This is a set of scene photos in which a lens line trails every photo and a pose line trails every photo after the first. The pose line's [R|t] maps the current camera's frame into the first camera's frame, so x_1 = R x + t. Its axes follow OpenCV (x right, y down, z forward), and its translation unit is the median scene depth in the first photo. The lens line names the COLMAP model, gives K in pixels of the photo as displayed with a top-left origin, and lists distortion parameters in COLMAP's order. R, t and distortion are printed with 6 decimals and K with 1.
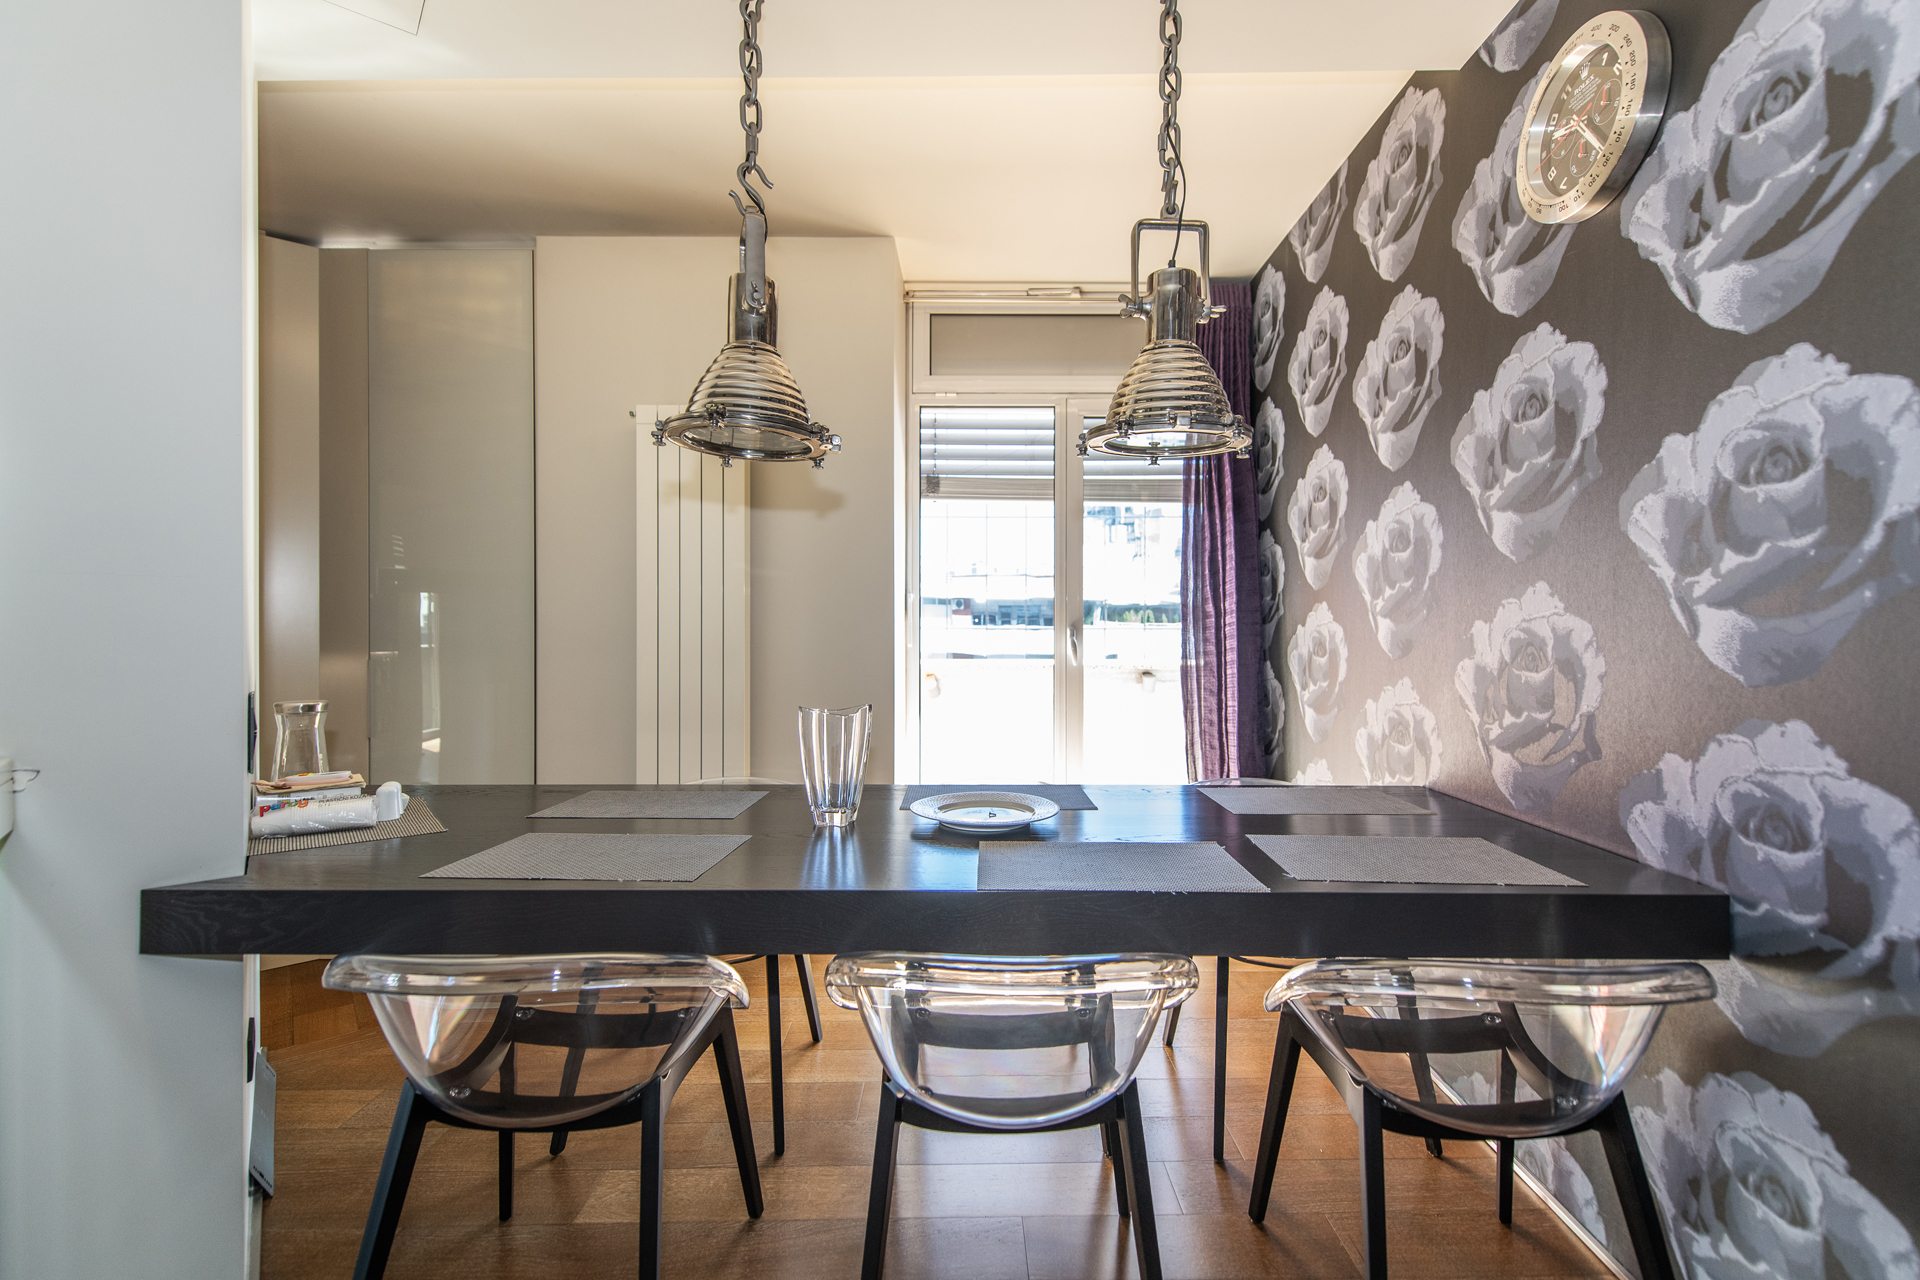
lens RADIAL K [[782.8, 0, 969.6], [0, 782.8, 611.8], [0, 0, 1]] dist [0.021750, -0.000023]
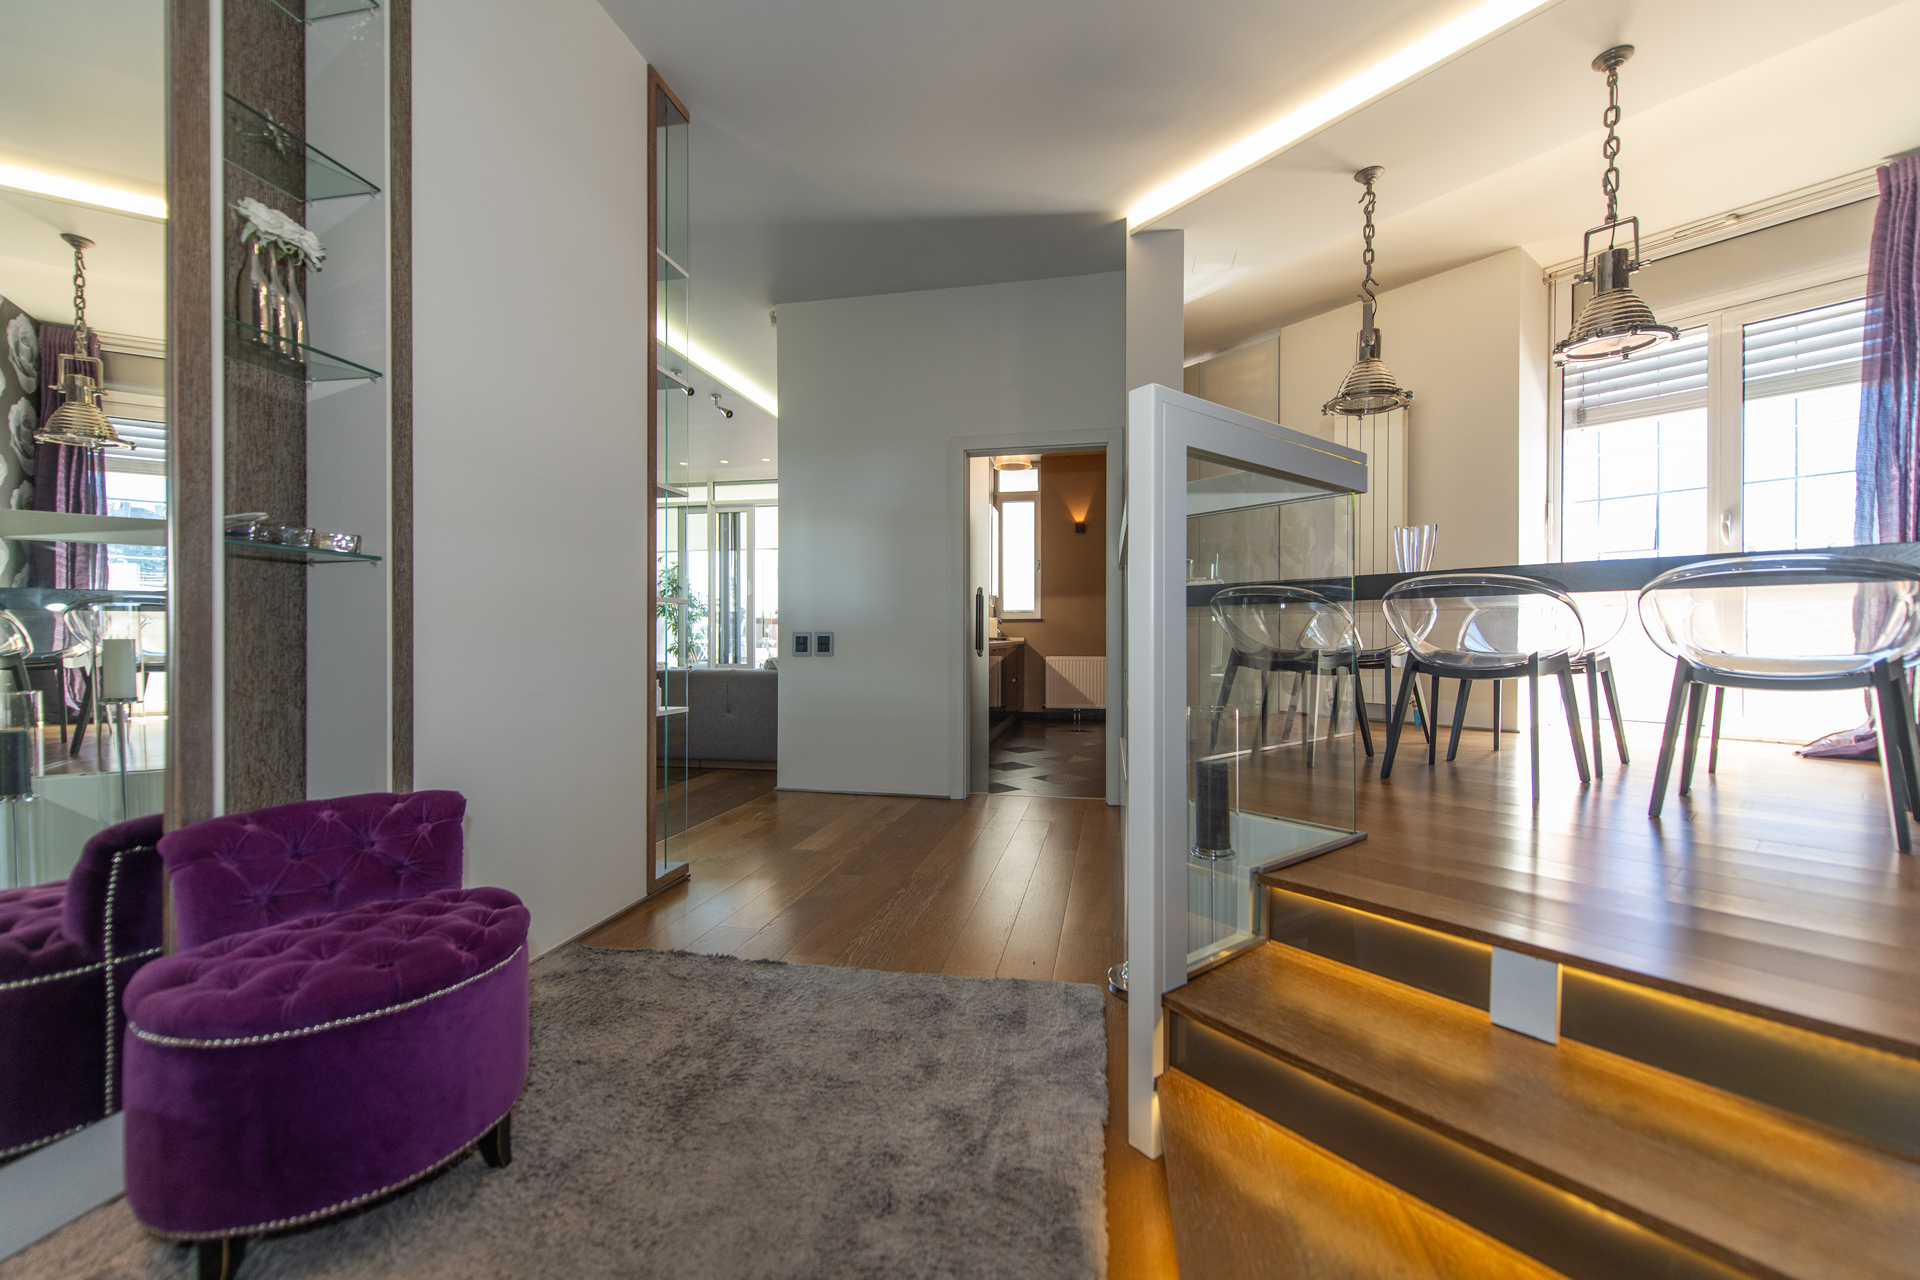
lens RADIAL K [[772.2, 0, 960.0], [0, 772.2, 640.0], [0, 0, 1]] dist [0.008742, -0.000431]
pose [[0.618519, -0.001592, -0.785768, 0.665272], [-0.003552, 0.999982, -0.004822, 0.423270], [0.785762, 0.005774, 0.618503, -1.140199]]
